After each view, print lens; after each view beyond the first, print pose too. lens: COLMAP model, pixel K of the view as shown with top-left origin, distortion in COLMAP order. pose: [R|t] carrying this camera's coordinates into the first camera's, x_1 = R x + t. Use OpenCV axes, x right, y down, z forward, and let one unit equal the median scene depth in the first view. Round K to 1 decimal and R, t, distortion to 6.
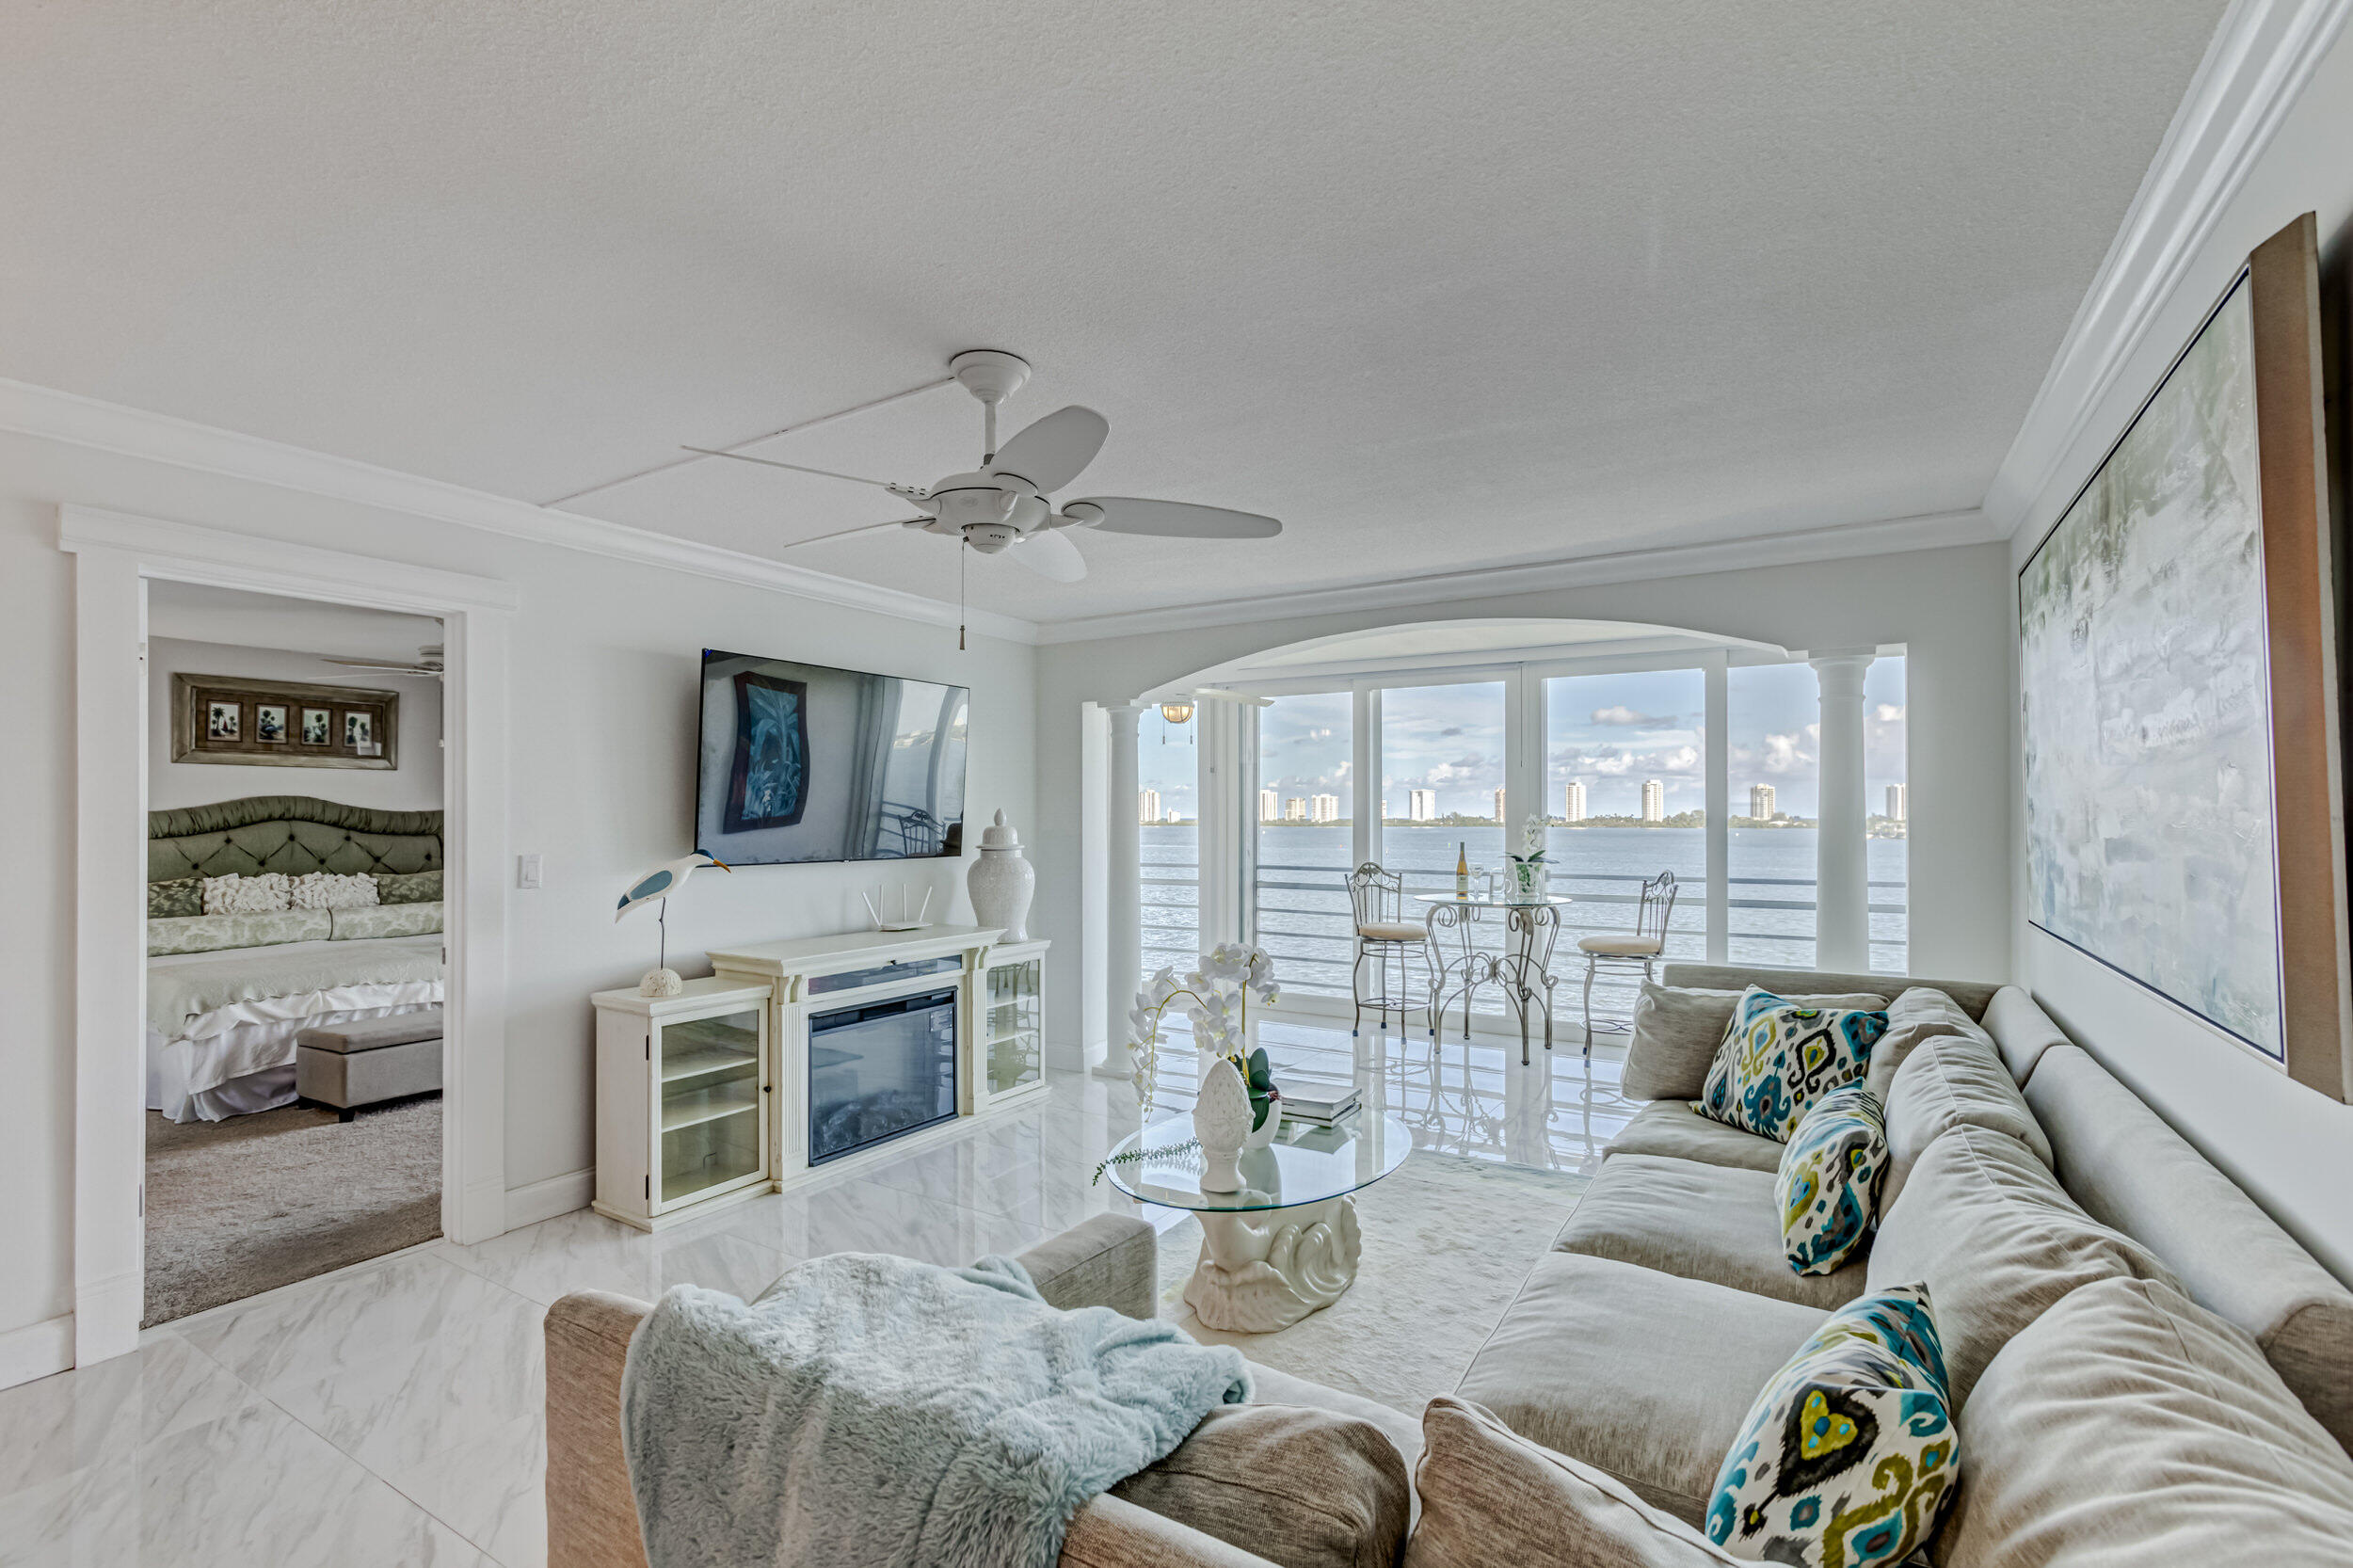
lens RADIAL K [[1064.6, 0, 1175.2], [0, 1064.6, 815.3], [0, 0, 1]] dist [-0.012304, 0.011404]
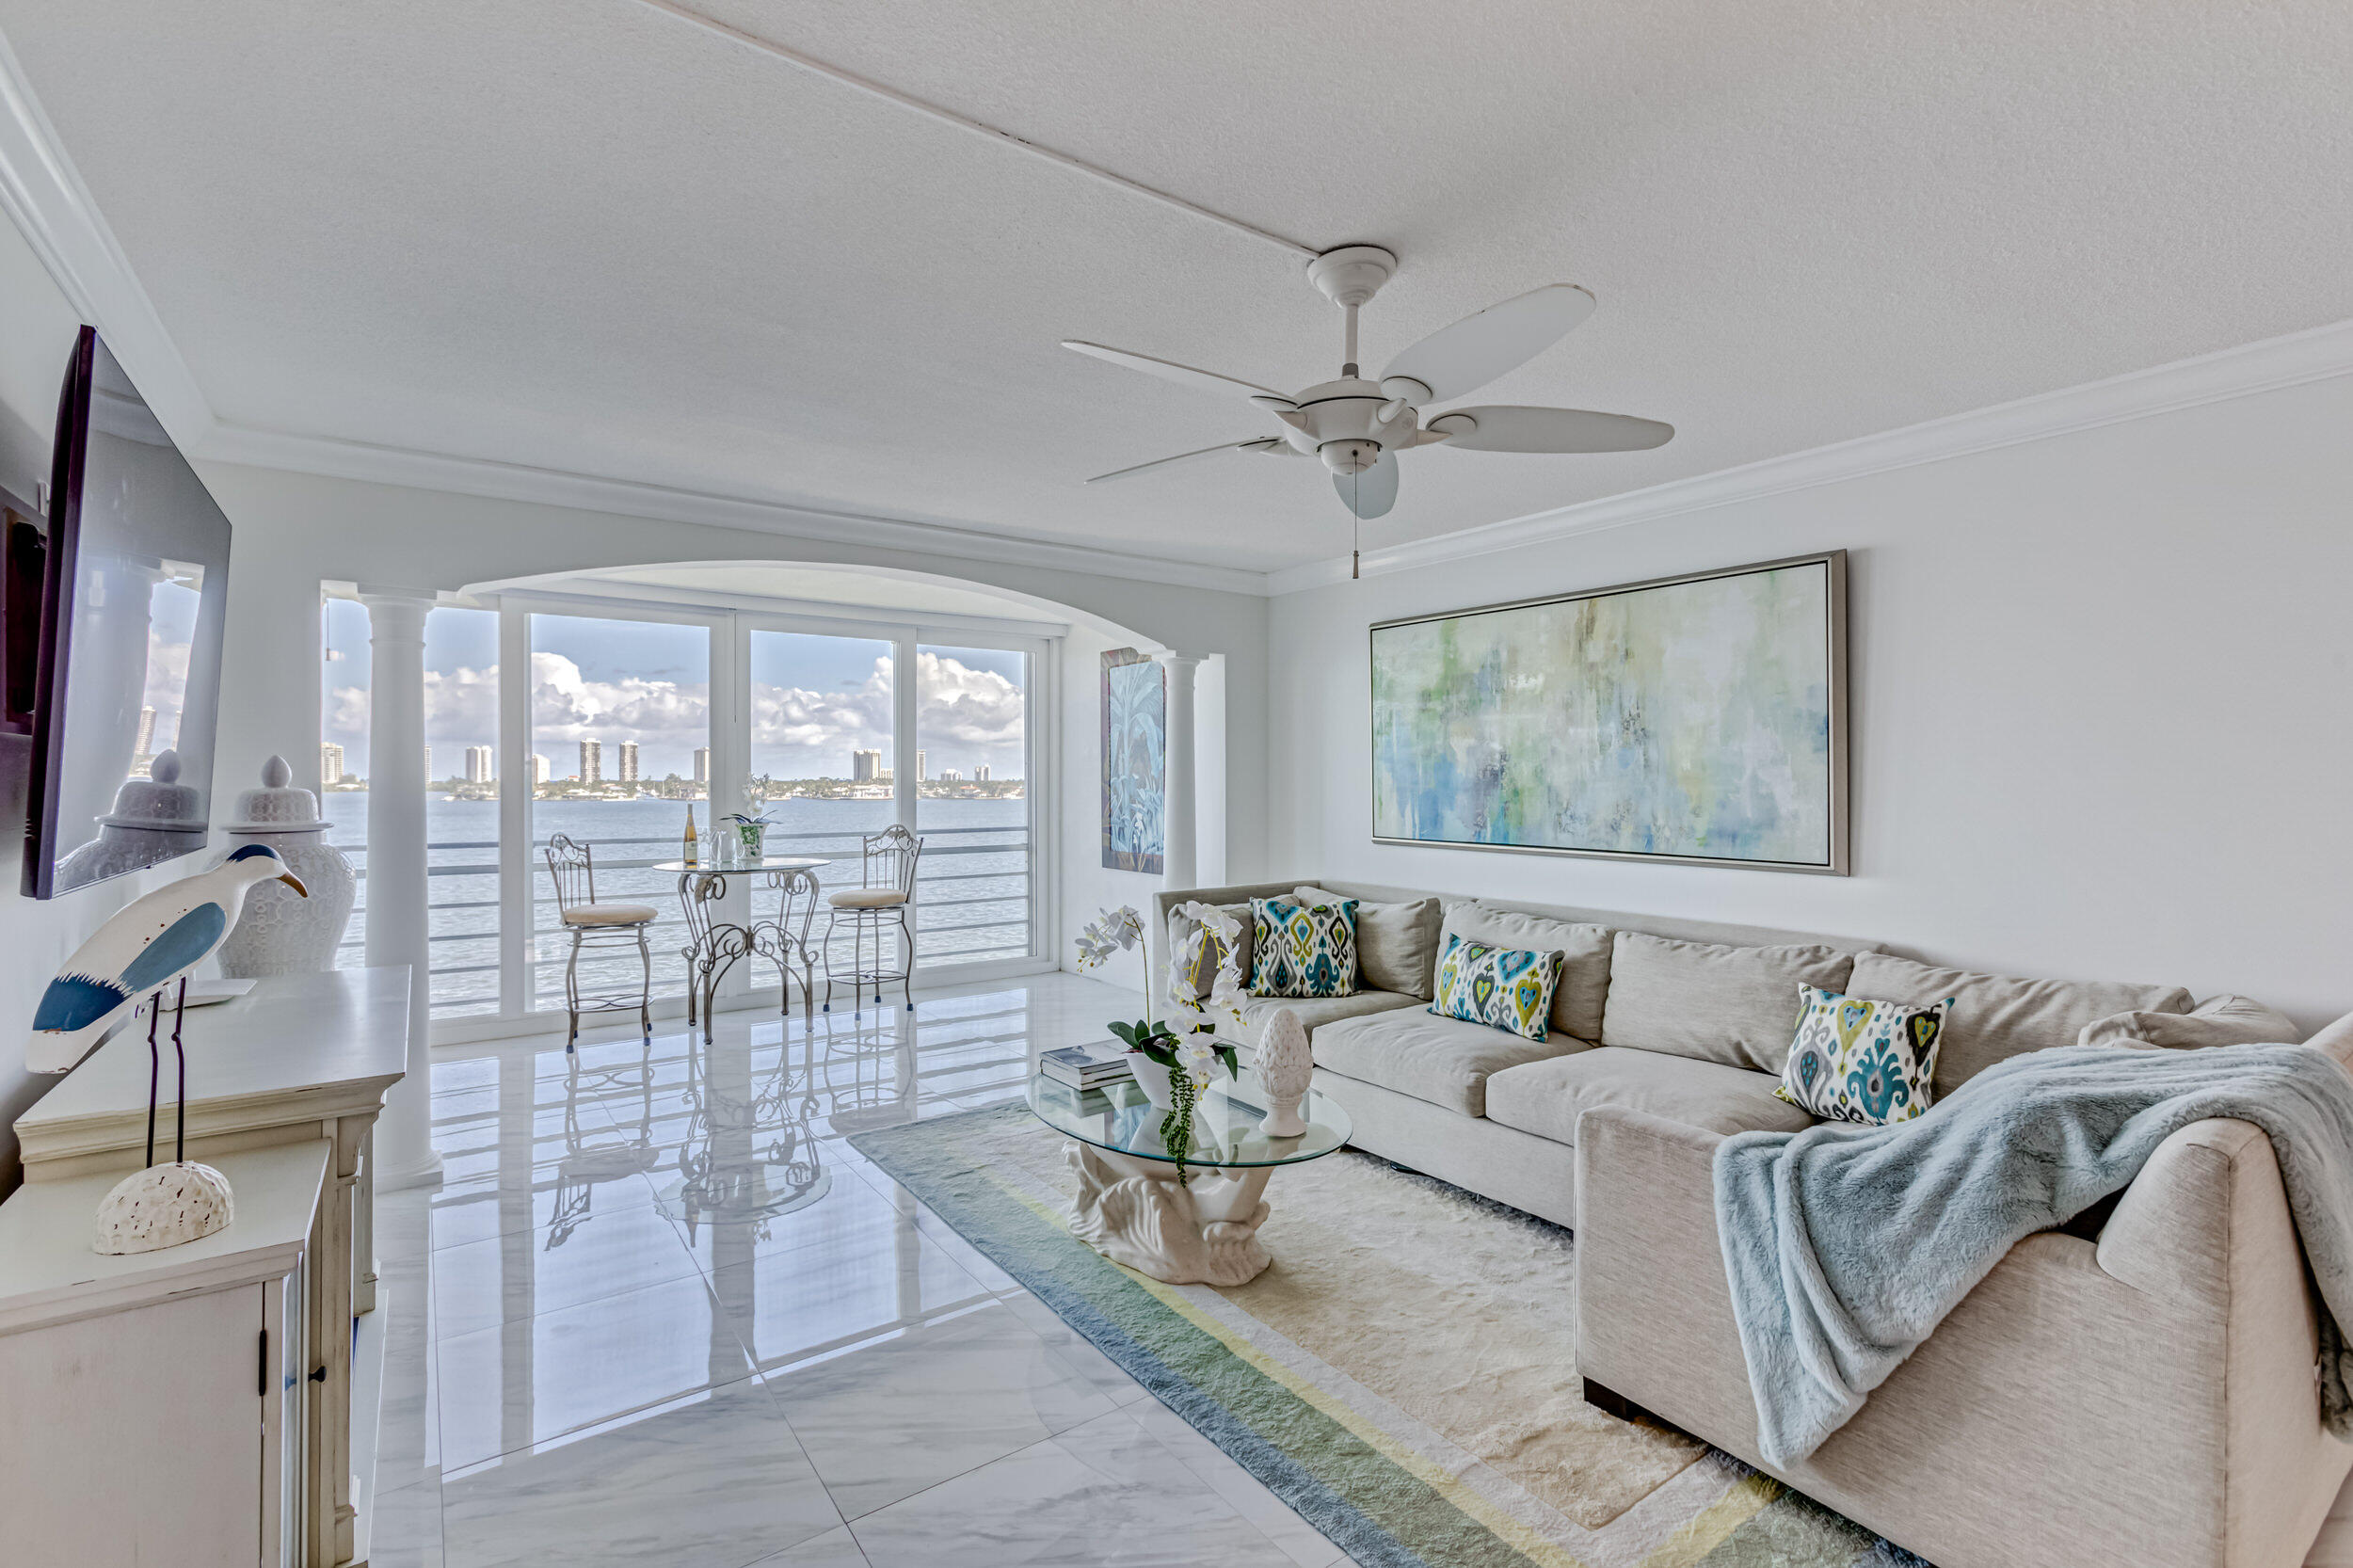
lens RADIAL K [[1064.6, 0, 1177.6], [0, 1064.6, 780.2], [0, 0, 1]] dist [-0.012304, 0.011404]
pose [[0.375895, -0.000658, 0.926662, -0.492940], [-0.001548, 0.999998, 0.001338, 0.004505], [-0.926661, -0.001937, 0.375893, 0.369960]]
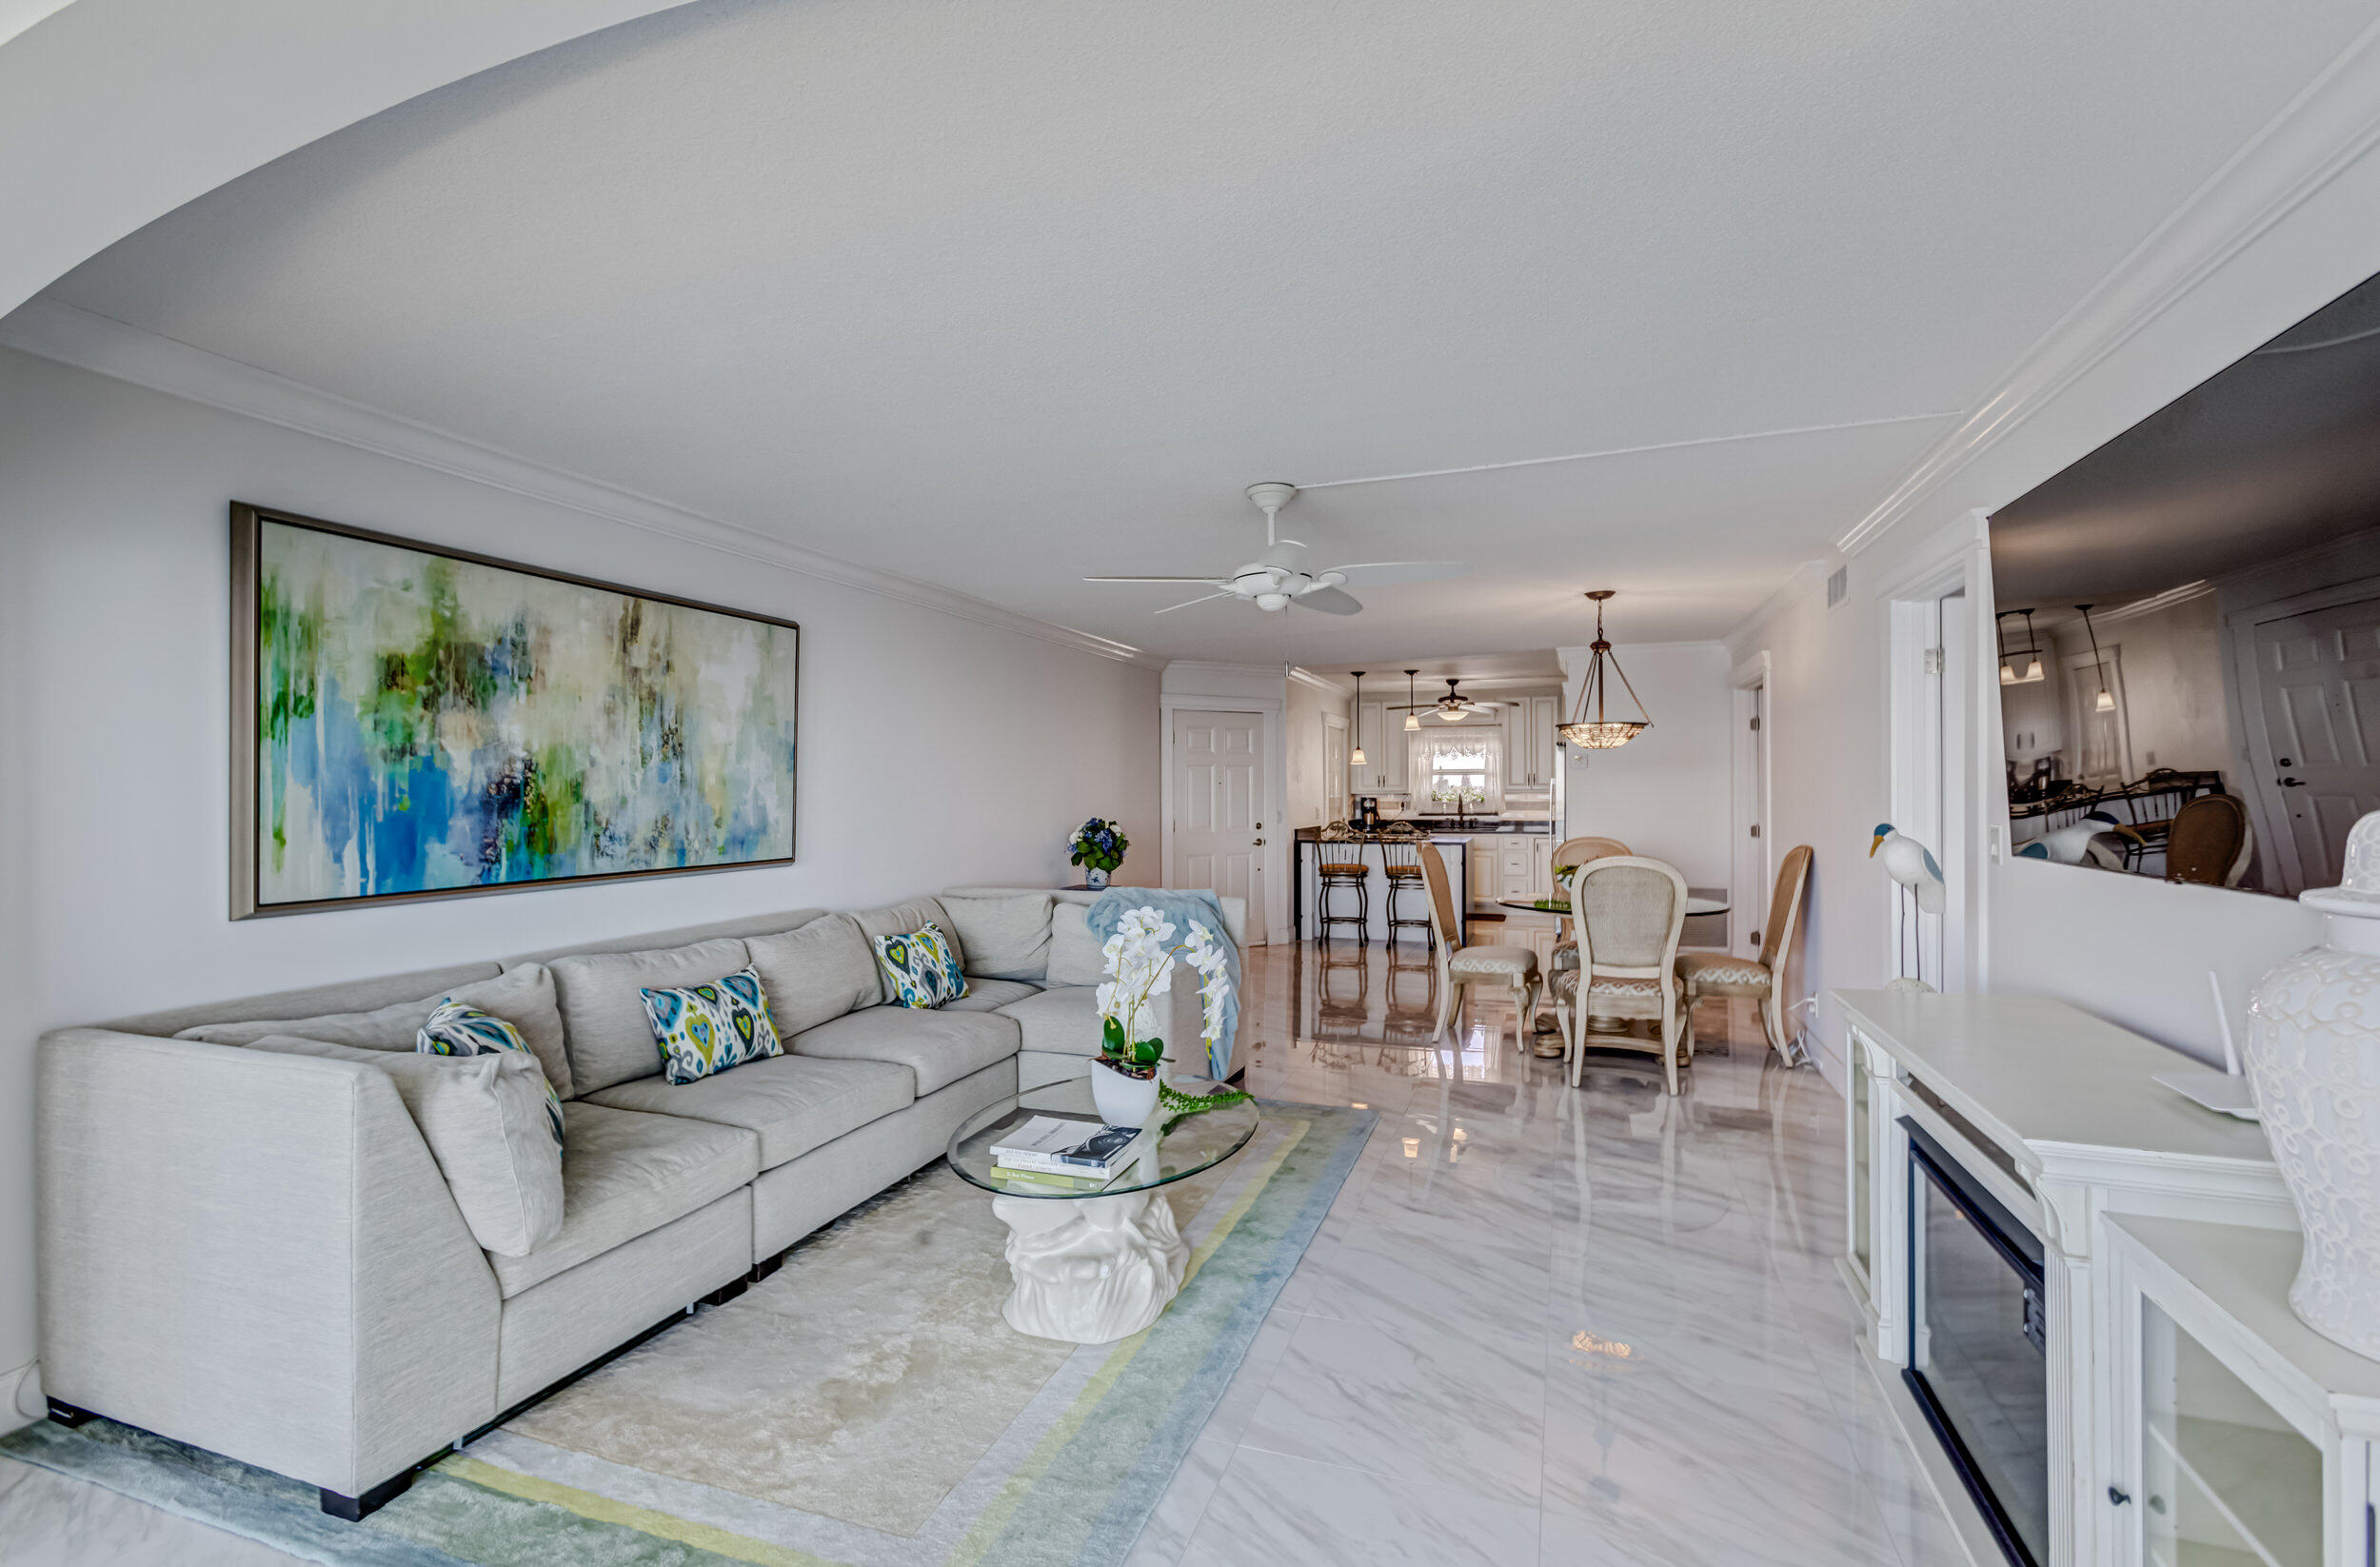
lens RADIAL K [[1076.9, 0, 1180.4], [0, 1076.9, 792.4], [0, 0, 1]] dist [-0.012304, 0.011404]
pose [[-0.977324, 0.006752, -0.211643, 0.132154], [0.006472, 0.999977, 0.002015, 0.003896], [0.211651, 0.000599, -0.977345, 1.157393]]
